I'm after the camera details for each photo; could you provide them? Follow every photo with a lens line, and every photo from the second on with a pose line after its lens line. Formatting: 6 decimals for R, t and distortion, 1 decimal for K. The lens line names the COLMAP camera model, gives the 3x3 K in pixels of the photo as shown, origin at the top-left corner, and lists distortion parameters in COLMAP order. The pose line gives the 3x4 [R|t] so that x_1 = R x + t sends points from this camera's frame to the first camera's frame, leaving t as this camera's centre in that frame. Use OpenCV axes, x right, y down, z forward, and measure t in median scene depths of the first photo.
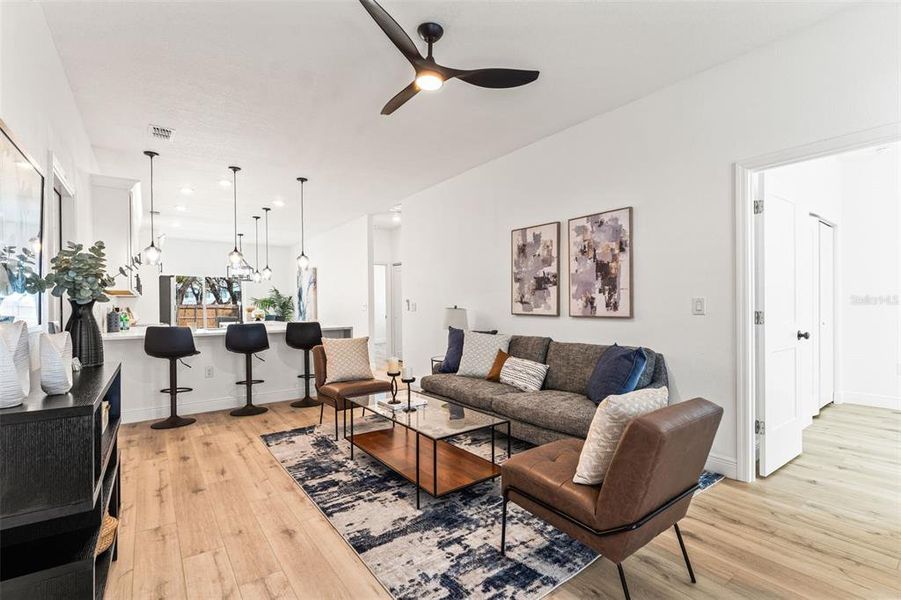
lens RADIAL K [[402.6, 0, 445.1], [0, 402.6, 303.7], [0, 0, 1]] dist [0.000032, -0.000047]
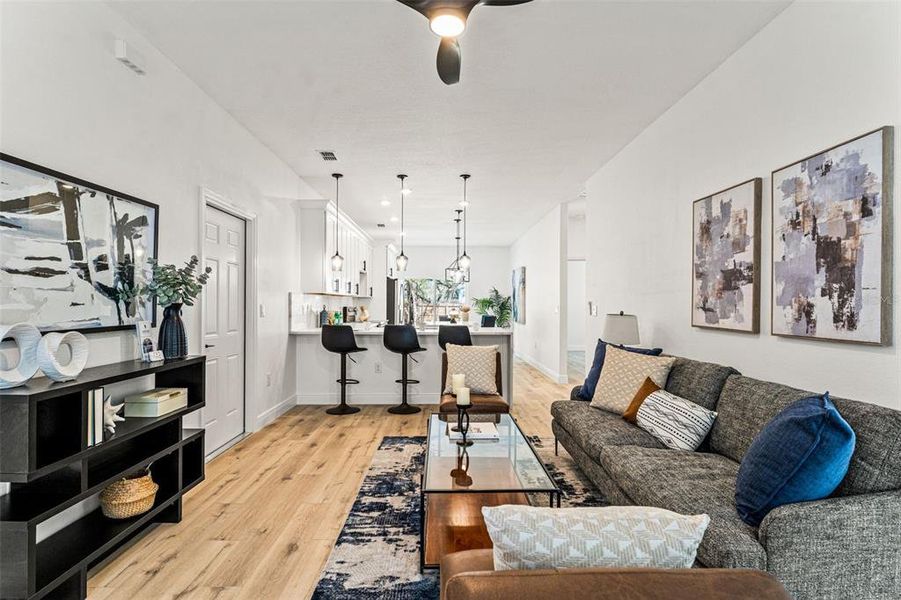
lens RADIAL K [[423.4, 0, 451.1], [0, 423.4, 303.4], [0, 0, 1]] dist [-0.000114, -0.000391]
pose [[0.818449, 0.010444, -0.574484, 0.289762], [-0.009919, 0.999943, 0.004047, -0.013241], [0.574493, 0.002386, 0.818506, 0.227582]]
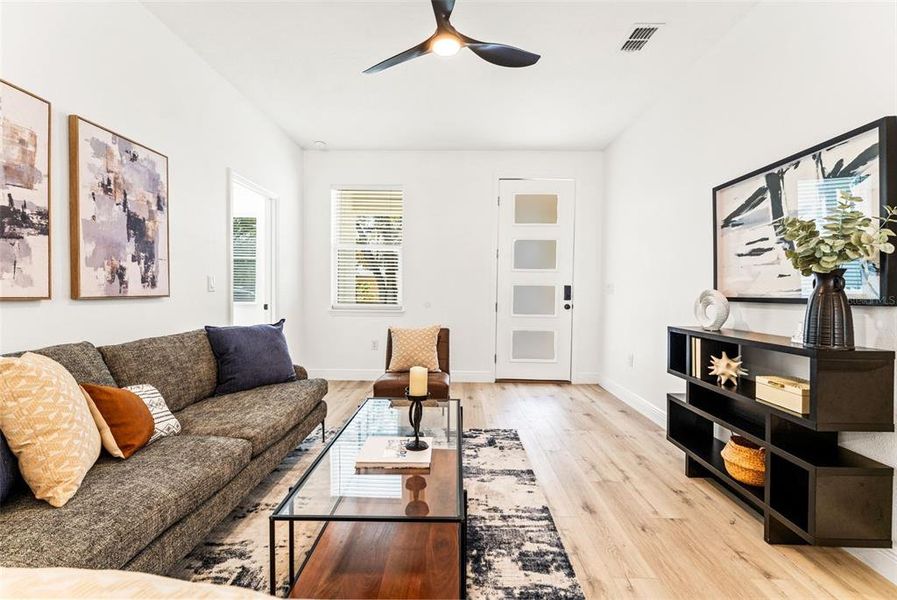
lens RADIAL K [[391.7, 0, 447.4], [0, 391.7, 297.2], [0, 0, 1]] dist [-0.000131, -0.000184]
pose [[-0.791655, -0.010671, 0.610876, -0.405826], [-0.004239, 0.999919, 0.011973, 0.021565], [-0.610954, 0.006889, -0.791636, 1.150281]]
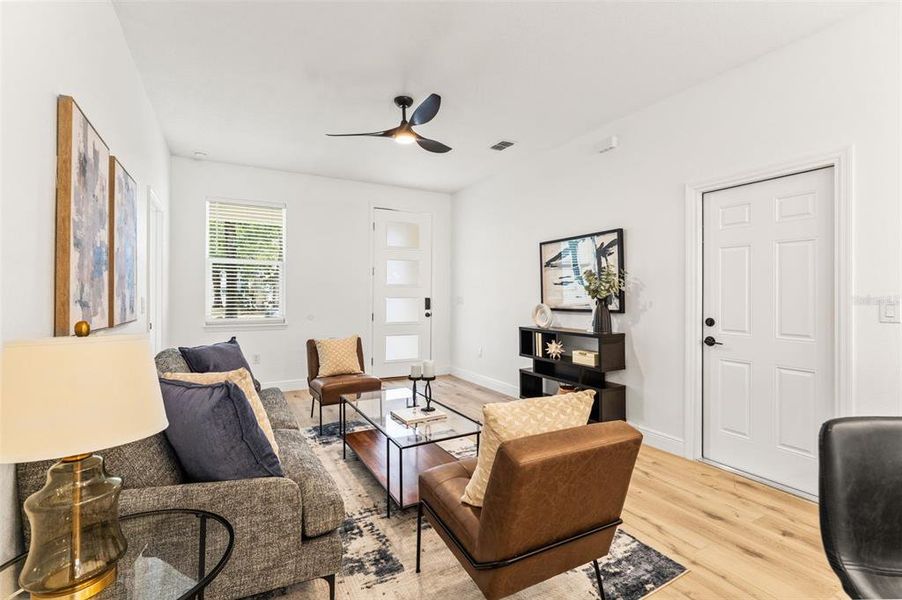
lens RADIAL K [[412.5, 0, 447.8], [0, 412.5, 293.4], [0, 0, 1]] dist [0.000233, -0.000048]
pose [[-0.990795, 0.007375, 0.135169, -0.243425], [0.006538, 0.999957, -0.006638, -0.009585], [-0.135212, -0.005693, -0.990800, 1.564530]]
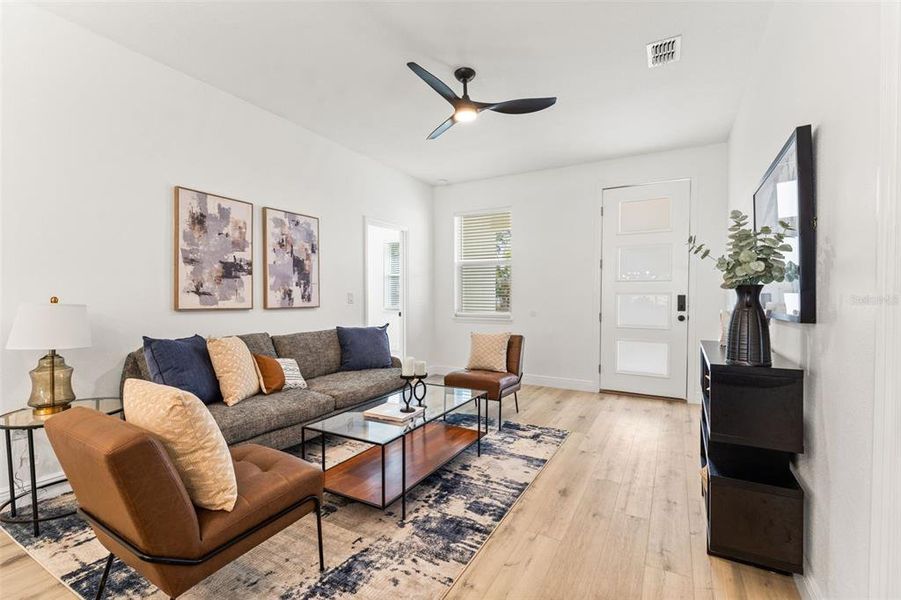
lens RADIAL K [[402.6, 0, 445.1], [0, 402.6, 303.7], [0, 0, 1]] dist [0.000032, -0.000047]
pose [[-0.403758, -0.009466, 0.914817, -0.756597], [0.000397, 0.999945, 0.010522, 0.009648], [-0.914866, 0.004611, -0.403732, 1.032718]]
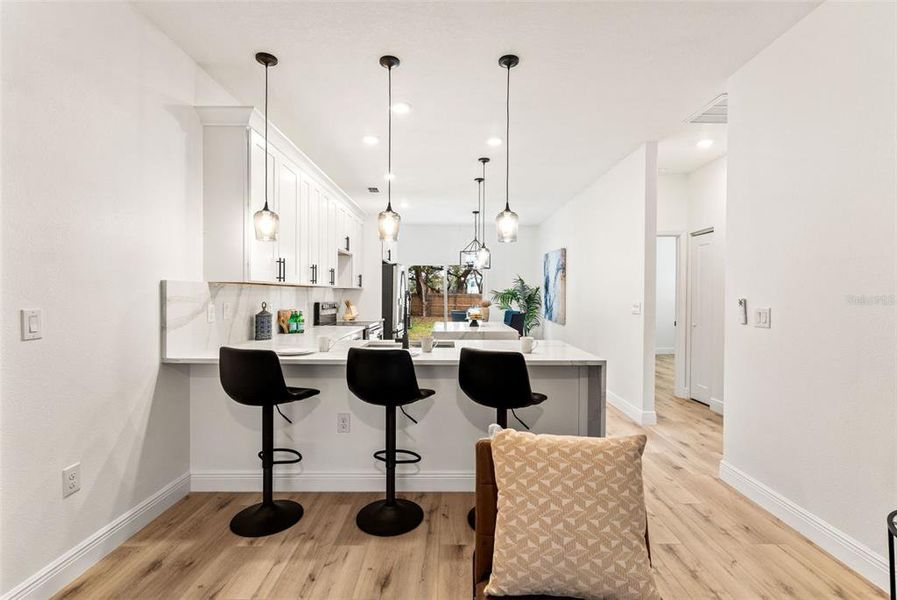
lens RADIAL K [[405.2, 0, 455.2], [0, 405.2, 298.4], [0, 0, 1]] dist [-0.000915, 0.000040]
pose [[0.812401, 0.019629, -0.582769, -0.154521], [-0.012021, 0.999785, 0.016918, -0.026067], [0.582975, -0.006739, 0.812462, 0.791230]]
